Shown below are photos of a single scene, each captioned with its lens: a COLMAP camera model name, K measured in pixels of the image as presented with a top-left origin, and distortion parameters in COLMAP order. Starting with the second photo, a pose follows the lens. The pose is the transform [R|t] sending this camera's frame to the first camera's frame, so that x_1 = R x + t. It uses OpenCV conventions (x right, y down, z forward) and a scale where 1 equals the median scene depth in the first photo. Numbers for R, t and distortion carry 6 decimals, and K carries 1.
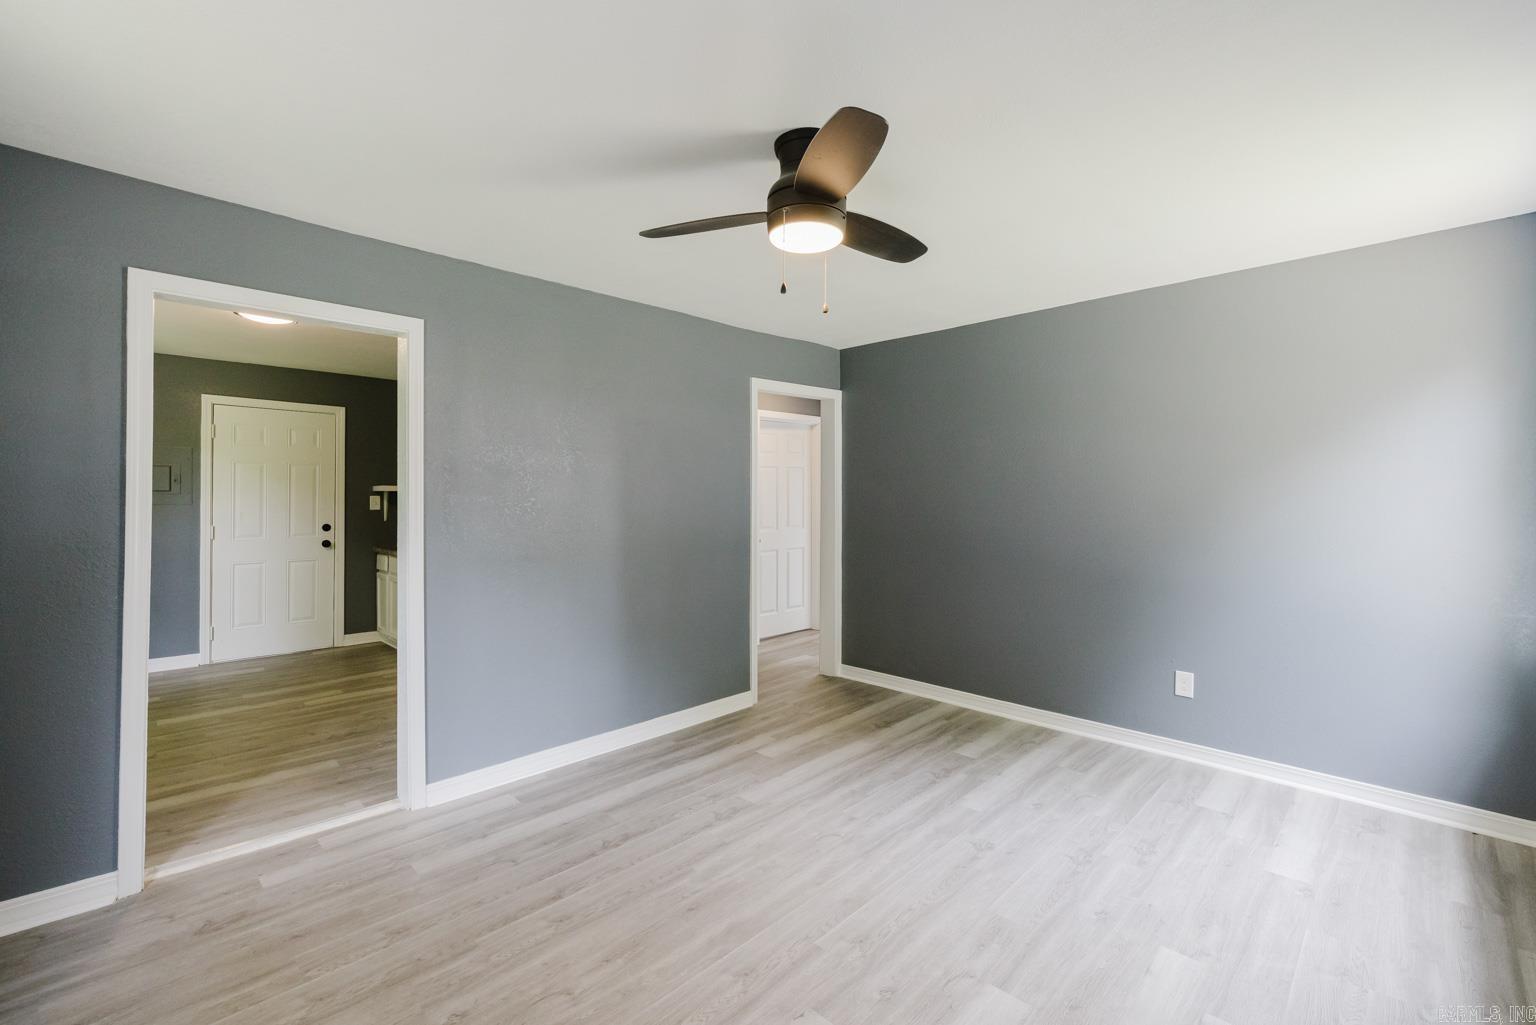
lens RADIAL K [[666.0, 0, 783.0], [0, 666.0, 488.6], [0, 0, 1]] dist [0.001379, -0.000253]
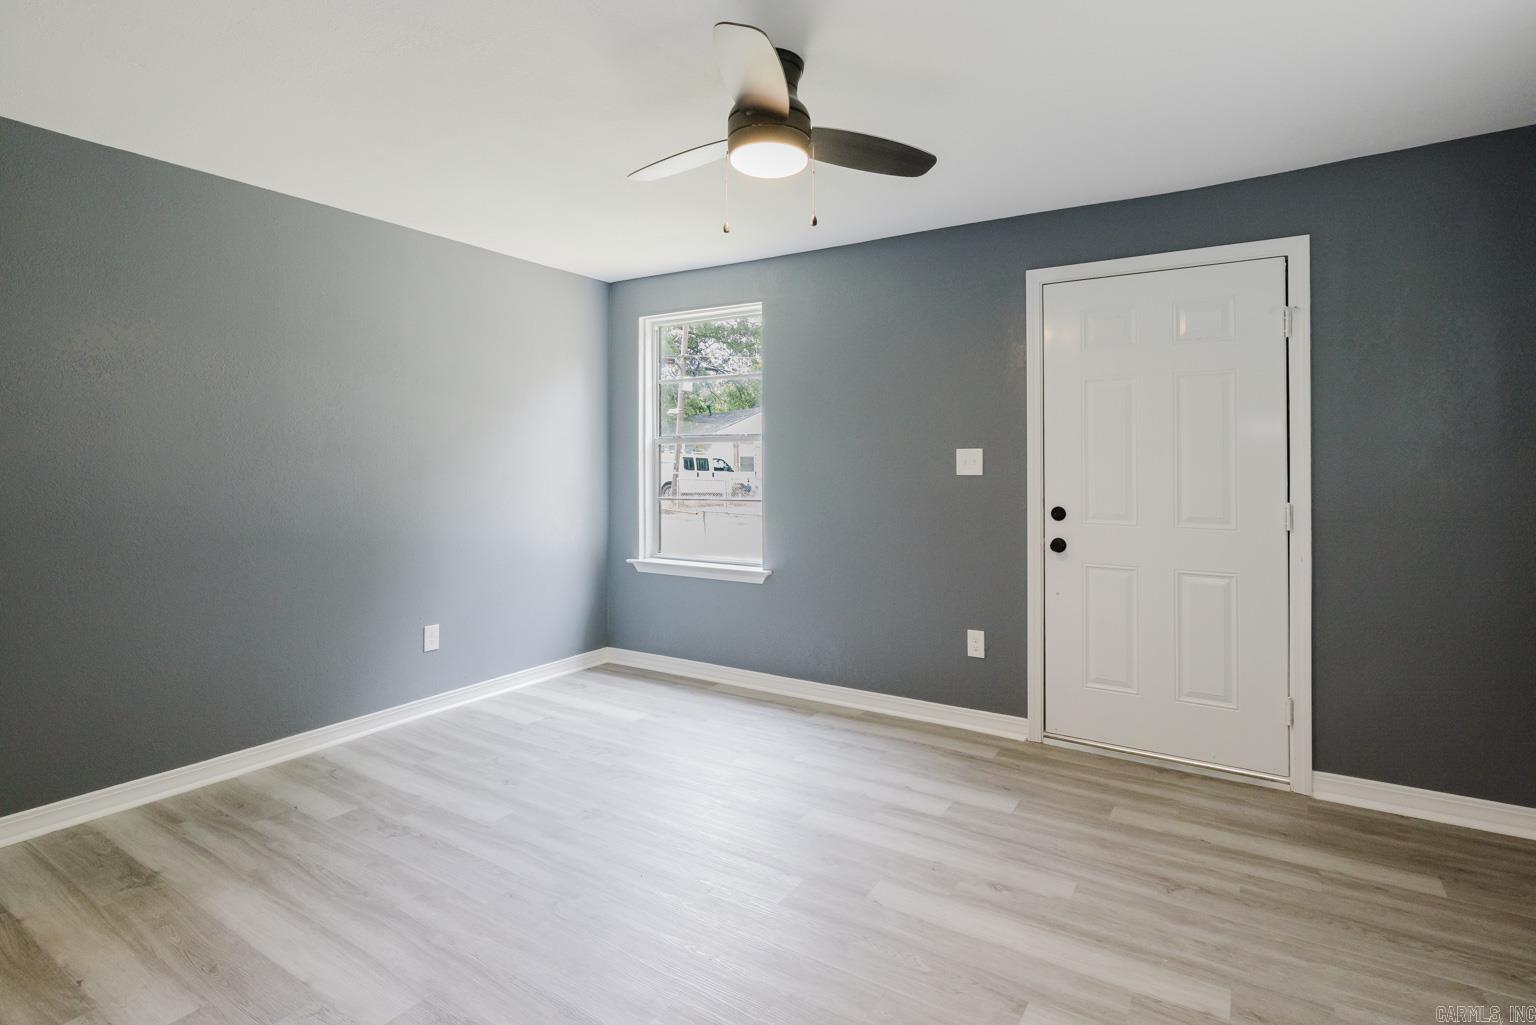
lens RADIAL K [[749.8, 0, 766.9], [0, 749.8, 460.1], [0, 0, 1]] dist [-0.005238, 0.000451]
pose [[-0.195240, 0.006993, 0.980731, -0.709887], [-0.008894, 0.999921, -0.008901, 0.035472], [-0.980715, -0.010460, -0.195163, 0.859672]]
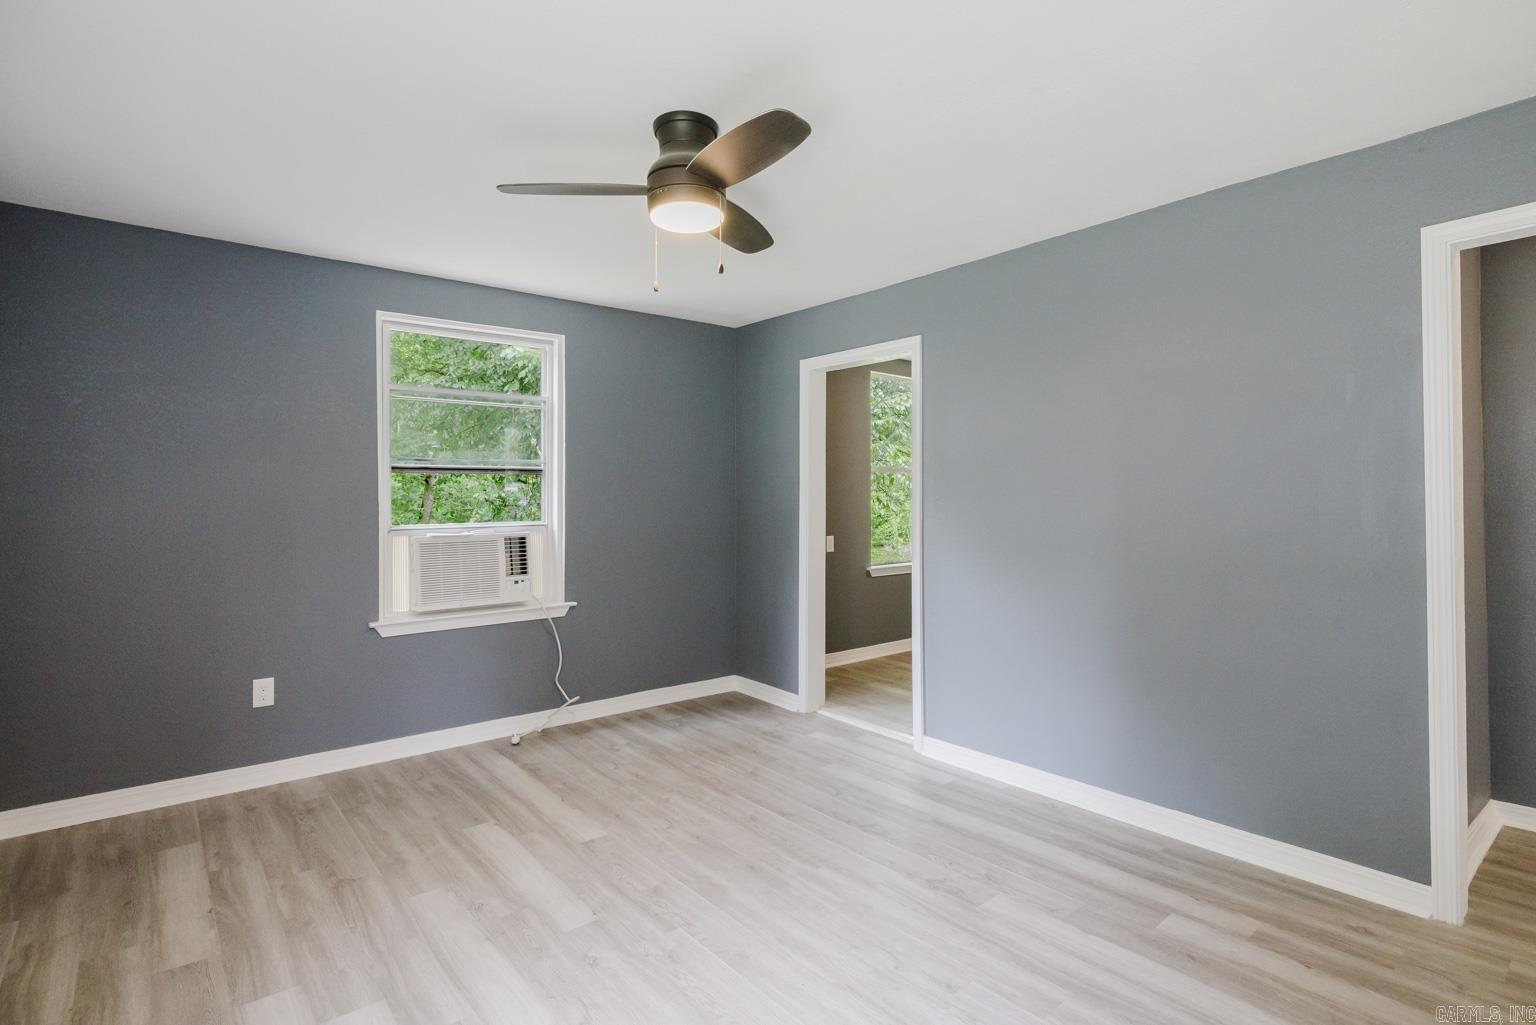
lens RADIAL K [[749.8, 0, 769.5], [0, 749.8, 510.4], [0, 0, 1]] dist [-0.005238, 0.000451]
pose [[-0.108861, 0.013603, -0.993964, 0.792432], [0.011960, 0.999852, 0.012373, 0.031333], [0.993985, -0.010540, -0.109008, 0.879609]]
